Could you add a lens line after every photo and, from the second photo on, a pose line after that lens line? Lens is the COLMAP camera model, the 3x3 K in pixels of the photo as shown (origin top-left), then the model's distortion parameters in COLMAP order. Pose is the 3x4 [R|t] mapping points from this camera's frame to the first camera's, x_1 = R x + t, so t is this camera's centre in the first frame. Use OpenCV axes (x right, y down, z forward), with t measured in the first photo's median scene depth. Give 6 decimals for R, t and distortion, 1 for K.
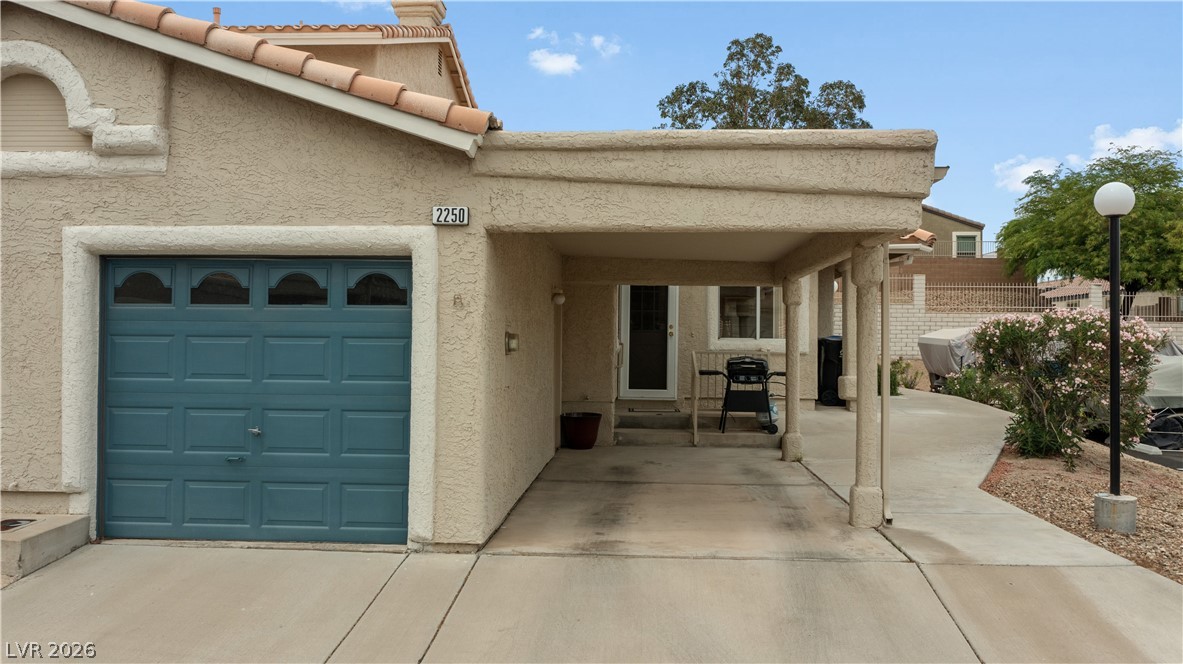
lens RADIAL K [[934.5, 0, 591.5], [0, 934.5, 332.0], [0, 0, 1]] dist [-0.015300, 0.004156]
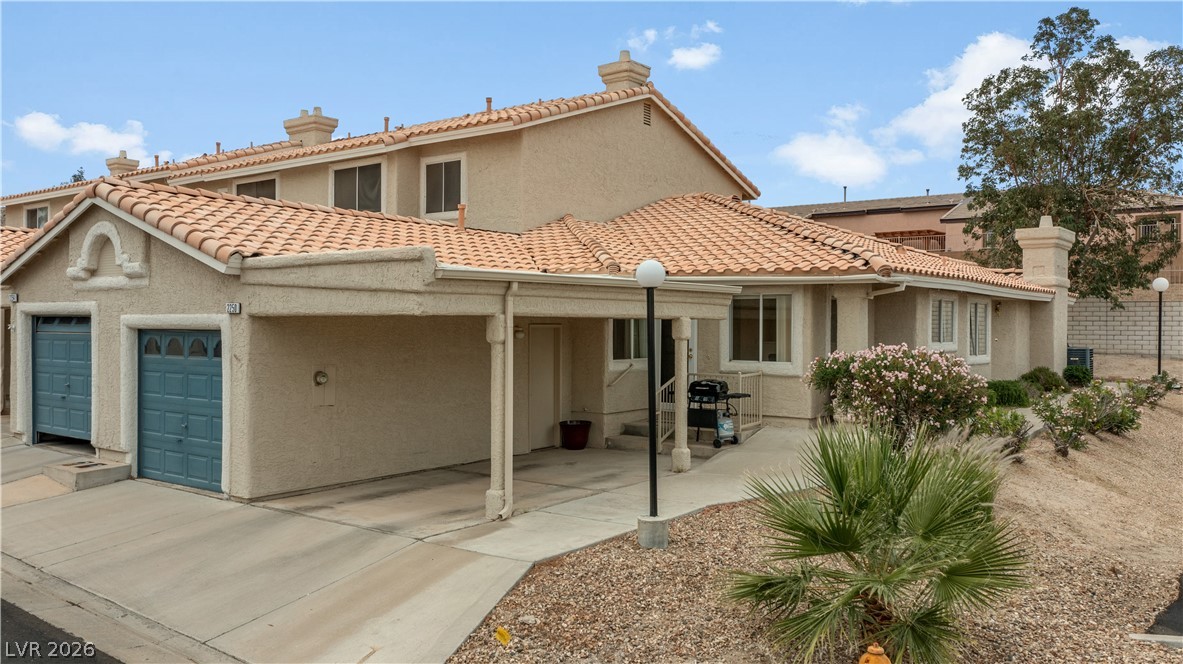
lens RADIAL K [[934.5, 0, 591.5], [0, 934.5, 332.0], [0, 0, 1]] dist [-0.015300, 0.004156]
pose [[0.830939, -0.000906, -0.556363, 1.323043], [0.009723, 0.999870, 0.012893, -0.093105], [0.556279, -0.016123, 0.830839, -0.067396]]
